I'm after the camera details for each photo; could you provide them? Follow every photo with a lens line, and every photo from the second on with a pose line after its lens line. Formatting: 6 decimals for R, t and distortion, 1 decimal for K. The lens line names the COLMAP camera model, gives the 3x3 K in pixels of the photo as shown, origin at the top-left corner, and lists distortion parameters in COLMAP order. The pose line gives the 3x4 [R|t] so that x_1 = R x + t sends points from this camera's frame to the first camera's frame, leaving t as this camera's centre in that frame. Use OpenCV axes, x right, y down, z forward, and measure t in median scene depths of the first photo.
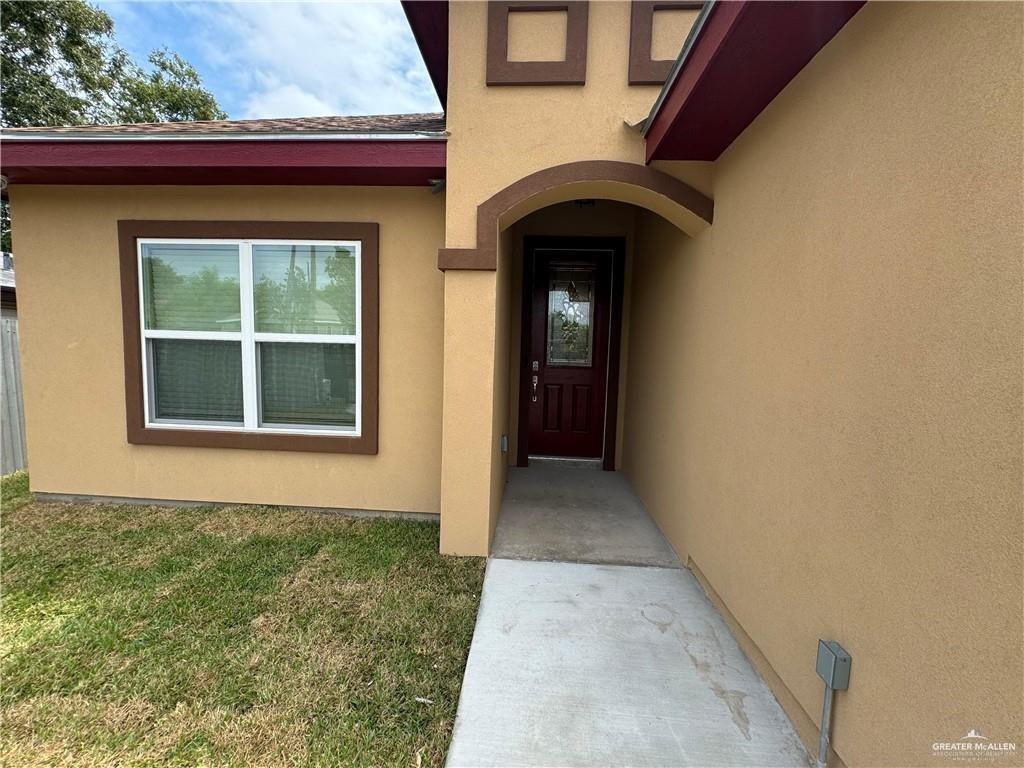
lens RADIAL K [[406.1, 0, 511.1], [0, 406.1, 384.5], [0, 0, 1]] dist [0.000482, -0.000064]
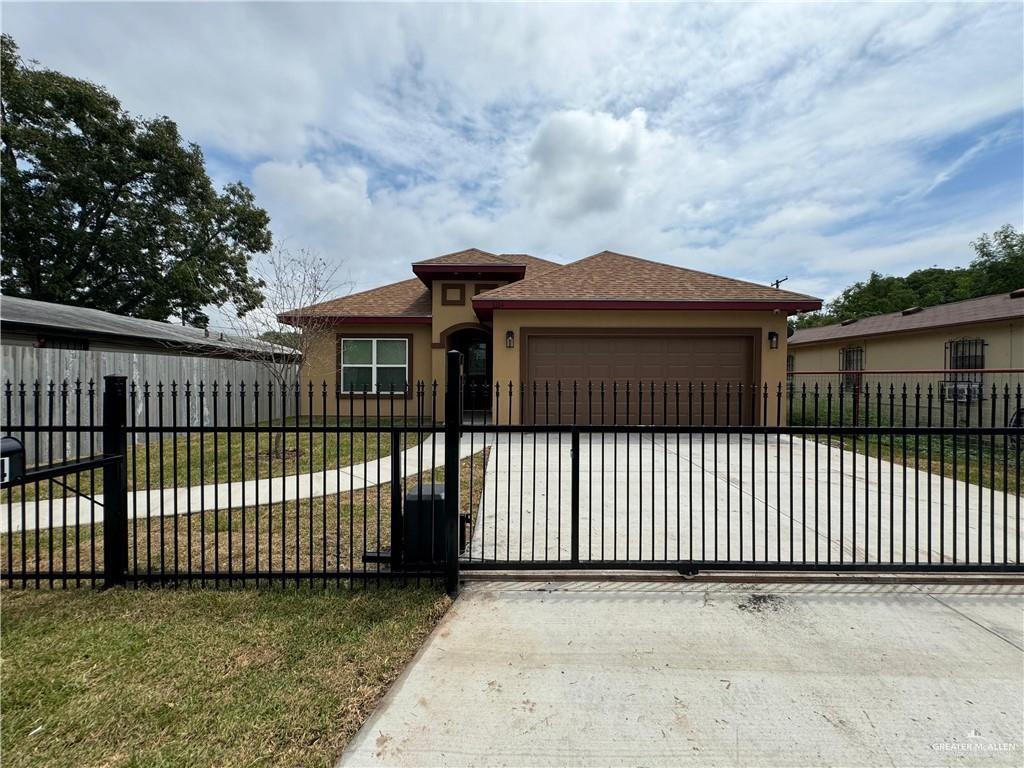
lens RADIAL K [[406.1, 0, 512.6], [0, 406.1, 380.3], [0, 0, 1]] dist [0.000482, -0.000064]
pose [[0.997087, -0.025204, 0.071992, 0.284346], [0.030909, 0.996374, -0.079265, 0.324915], [-0.069734, 0.081259, 0.994251, -2.587251]]
